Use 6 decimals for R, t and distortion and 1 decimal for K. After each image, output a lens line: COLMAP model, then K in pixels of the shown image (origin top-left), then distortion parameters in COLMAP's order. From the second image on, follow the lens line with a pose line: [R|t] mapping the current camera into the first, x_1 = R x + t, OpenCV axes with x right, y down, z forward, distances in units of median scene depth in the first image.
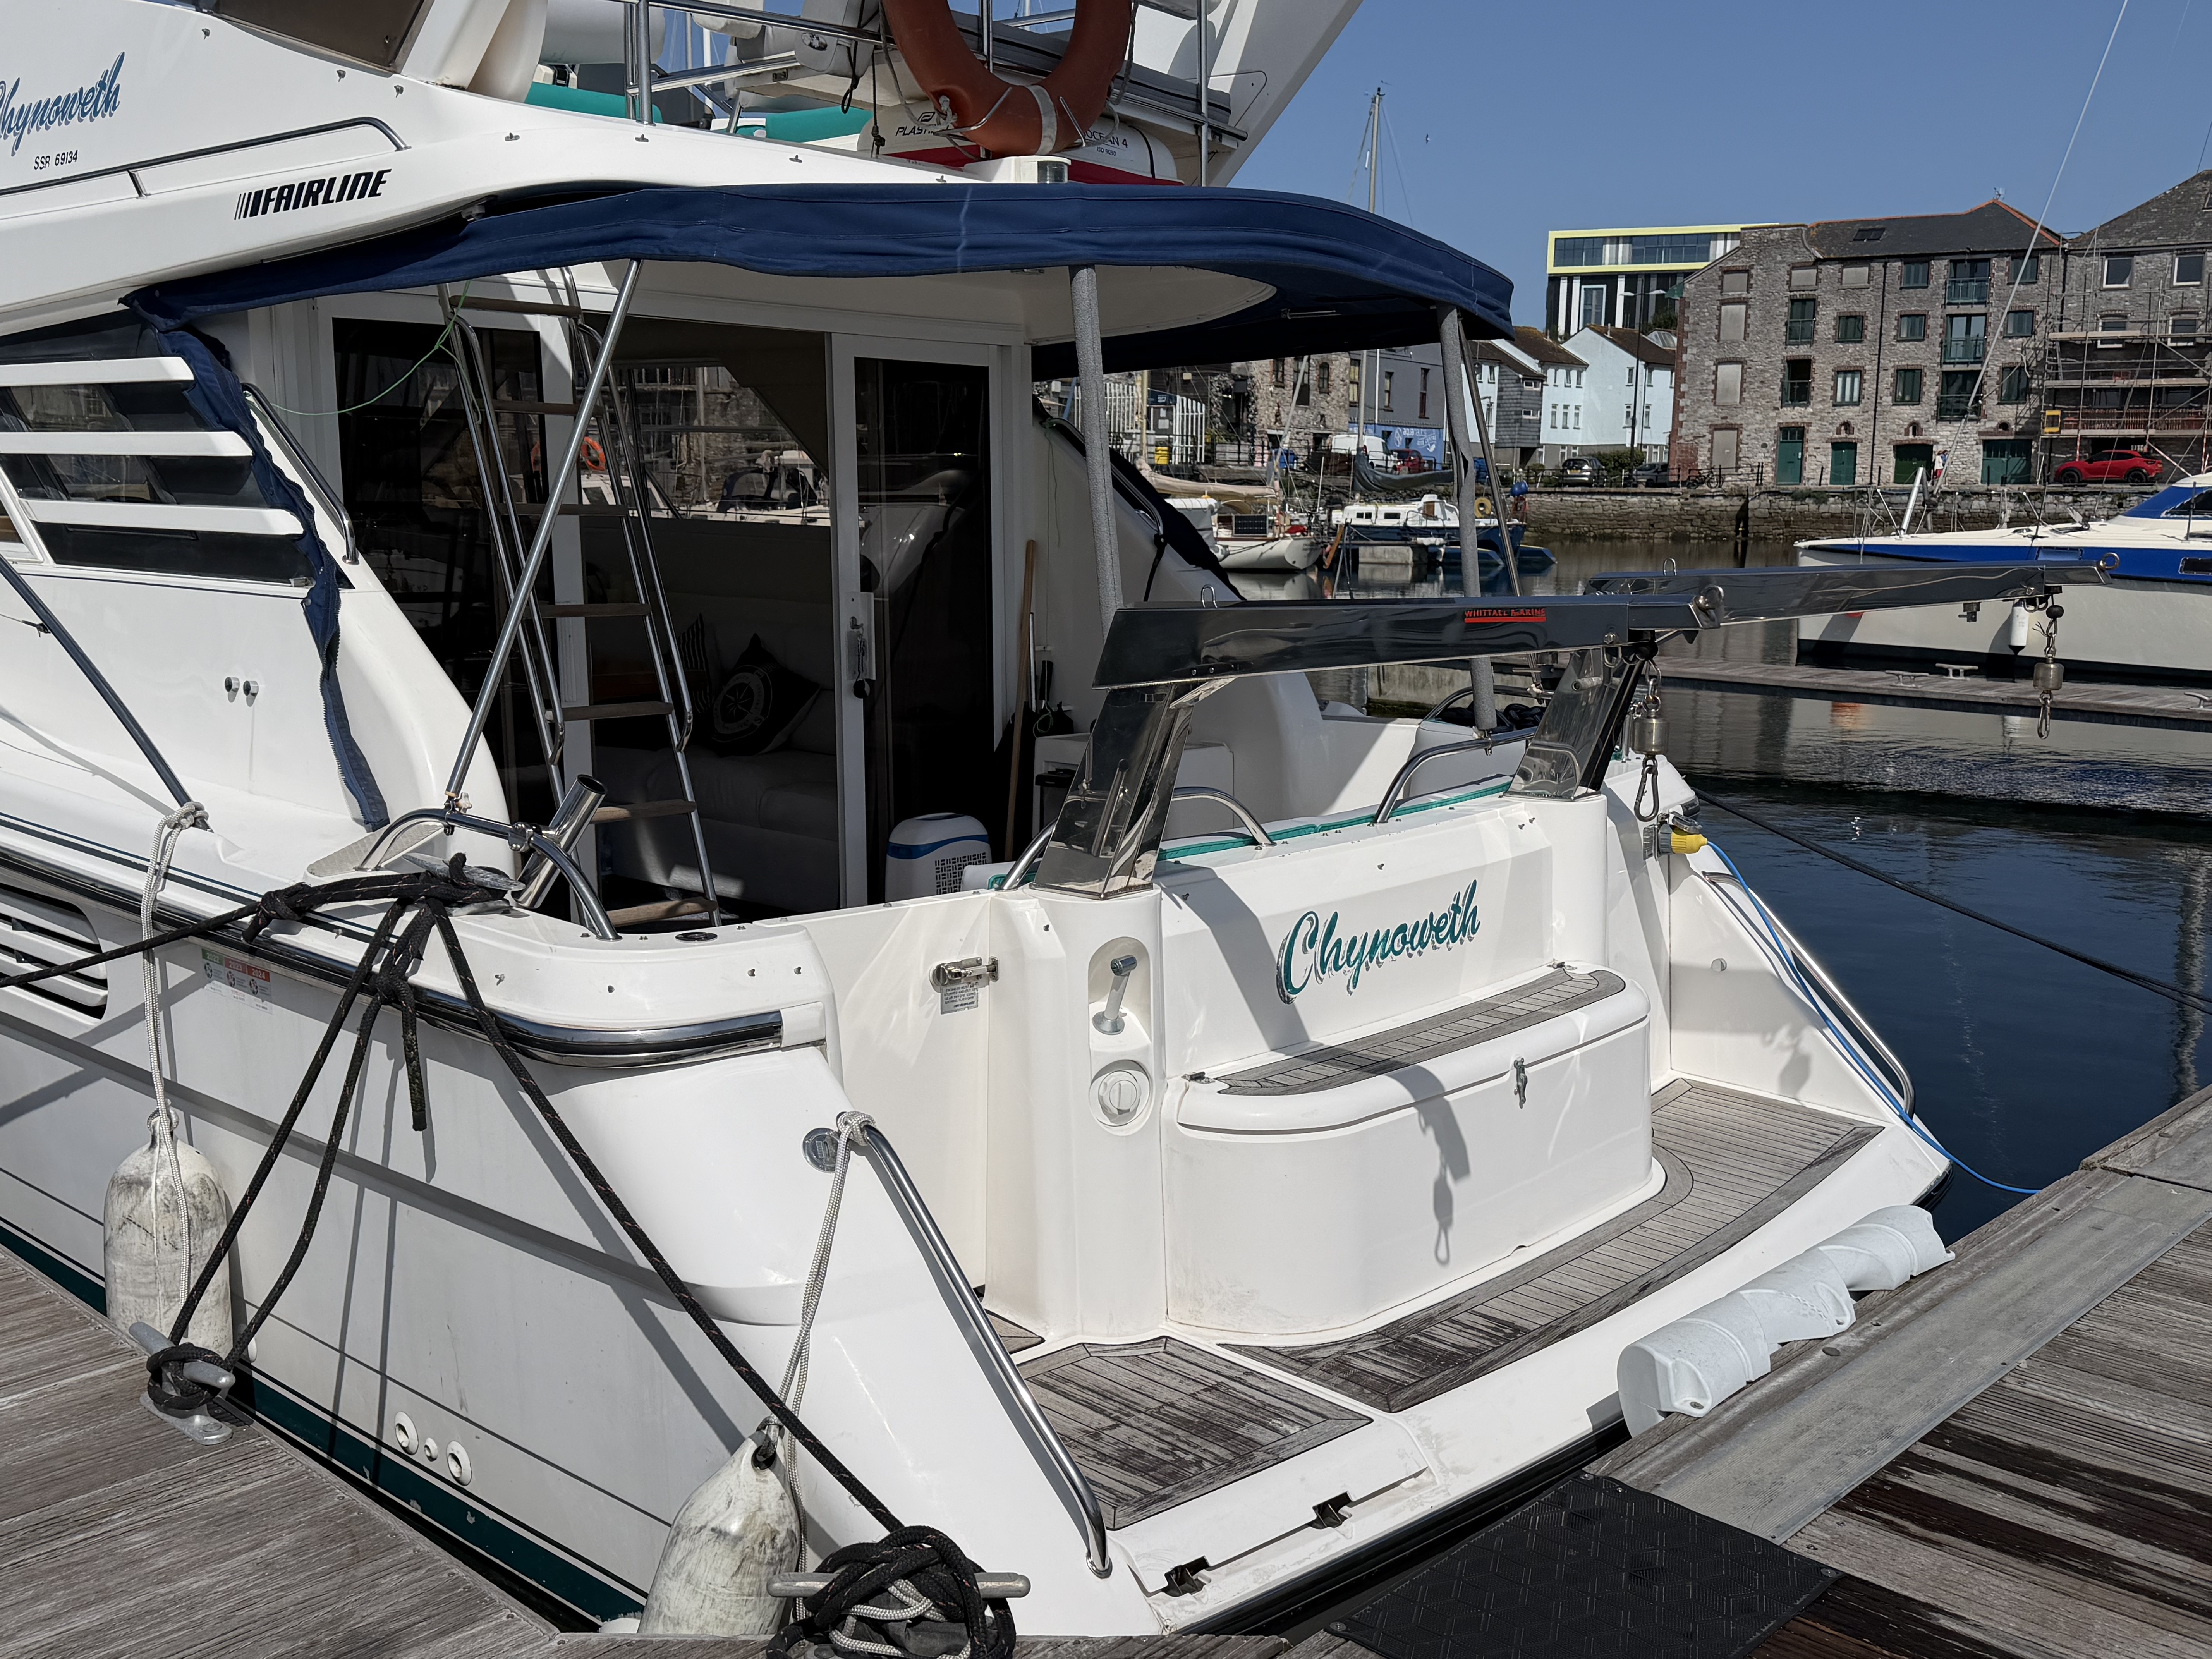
lens RADIAL K [[2130.5, 0, 1161.5], [0, 2130.5, 846.0], [0, 0, 1]] dist [0.024089, 0.000000]
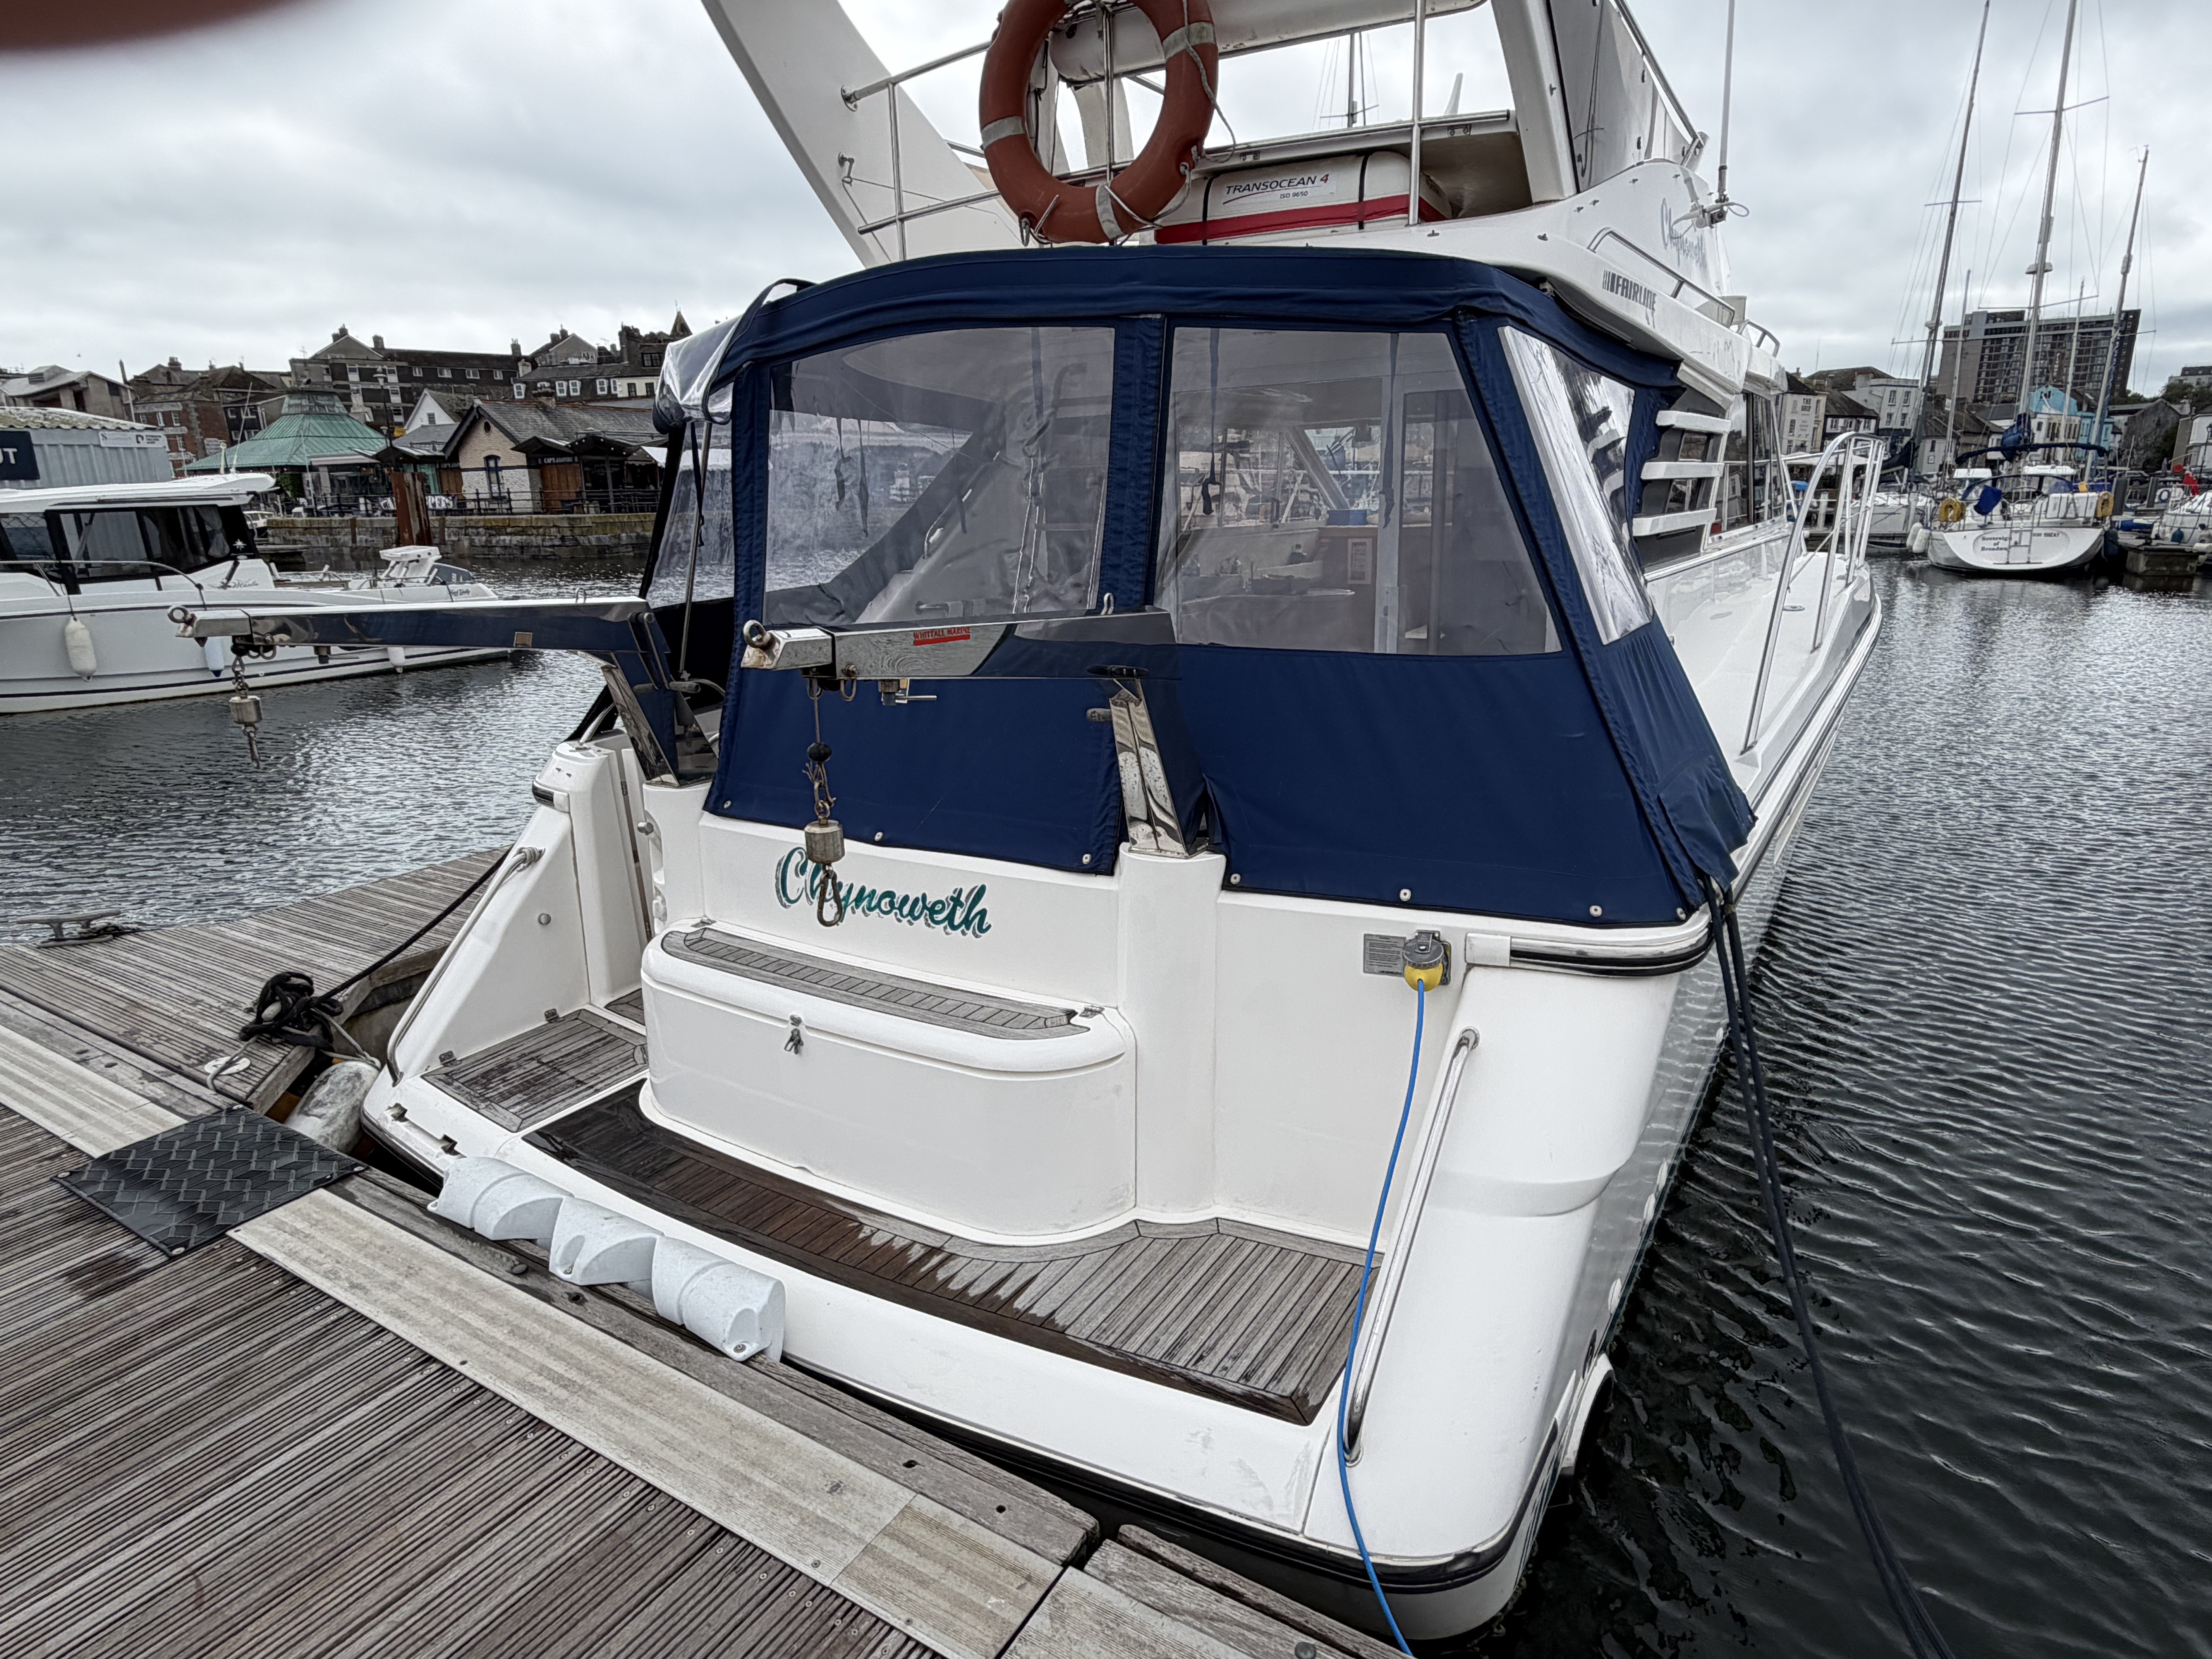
lens RADIAL K [[1240.8, 0, 1064.2], [0, 1240.8, 864.0], [0, 0, 1]] dist [-0.003000, -0.001280]
pose [[0.162270, 0.260820, -0.951652, 0.774839], [-0.141716, 0.960596, 0.239107, -0.155235], [0.976517, 0.096064, 0.192838, 0.949663]]
